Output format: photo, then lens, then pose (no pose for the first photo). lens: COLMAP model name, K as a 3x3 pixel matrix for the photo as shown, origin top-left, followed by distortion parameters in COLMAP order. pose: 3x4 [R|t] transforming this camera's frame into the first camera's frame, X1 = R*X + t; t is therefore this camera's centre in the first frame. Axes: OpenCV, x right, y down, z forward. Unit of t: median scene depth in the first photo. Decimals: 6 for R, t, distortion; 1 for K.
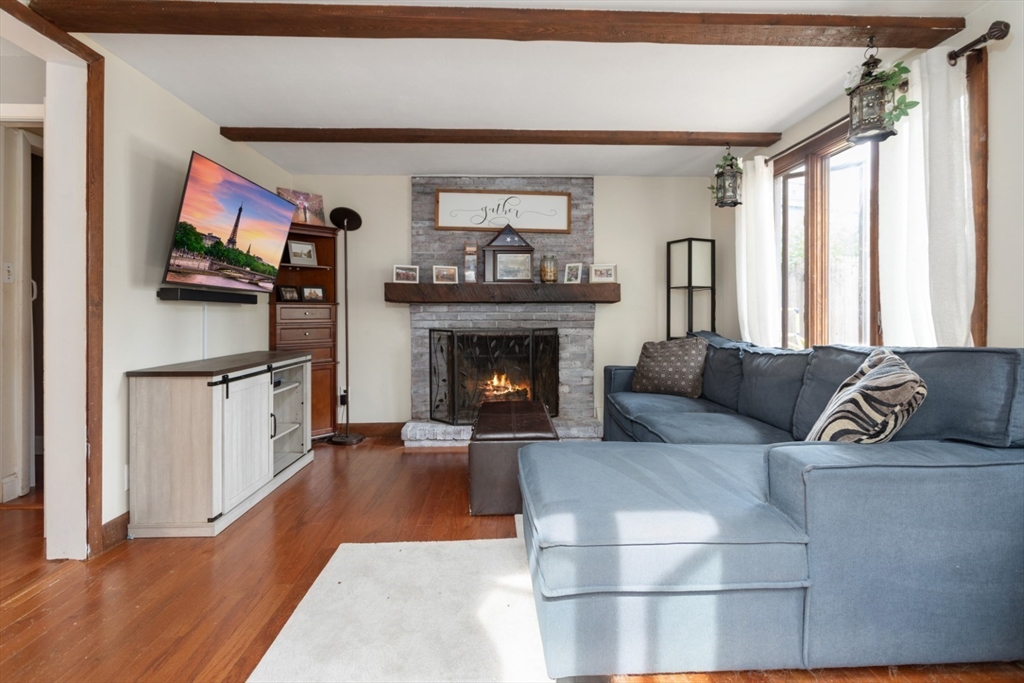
lens RADIAL K [[486.6, 0, 514.5], [0, 486.6, 313.1], [0, 0, 1]] dist [-0.003212, 0.000073]
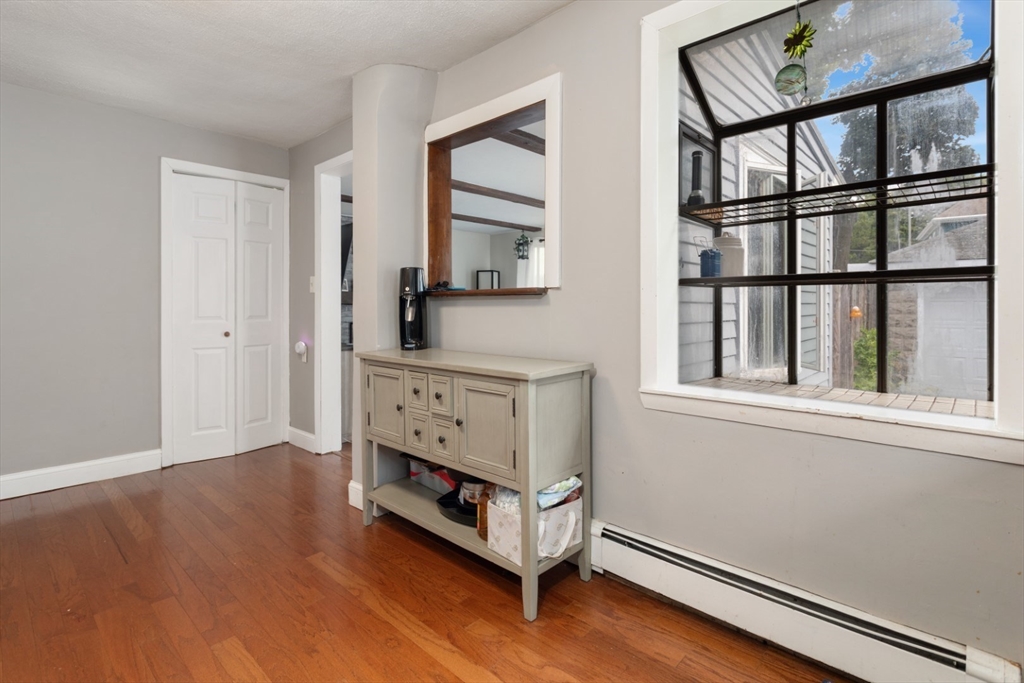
lens RADIAL K [[501.3, 0, 511.1], [0, 501.3, 307.1], [0, 0, 1]] dist [0.022179, 0.000137]
pose [[0.712991, -0.004277, 0.701160, -0.881096], [0.001439, 0.999988, 0.004636, -0.020275], [-0.701172, -0.002297, 0.712989, -0.397324]]
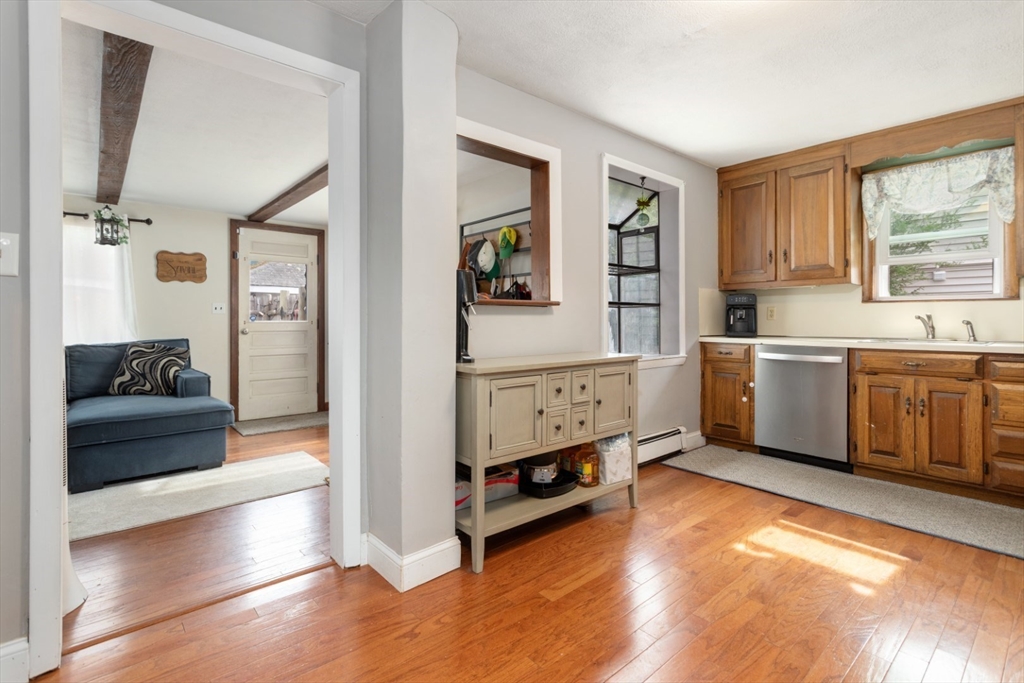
lens RADIAL K [[484.6, 0, 514.1], [0, 484.6, 320.3], [0, 0, 1]] dist [-0.000185, 0.000213]
pose [[-0.627588, 0.005371, 0.778527, -0.990334], [0.002775, 0.999985, -0.004662, -0.007605], [-0.778541, -0.000765, -0.627593, 0.465130]]
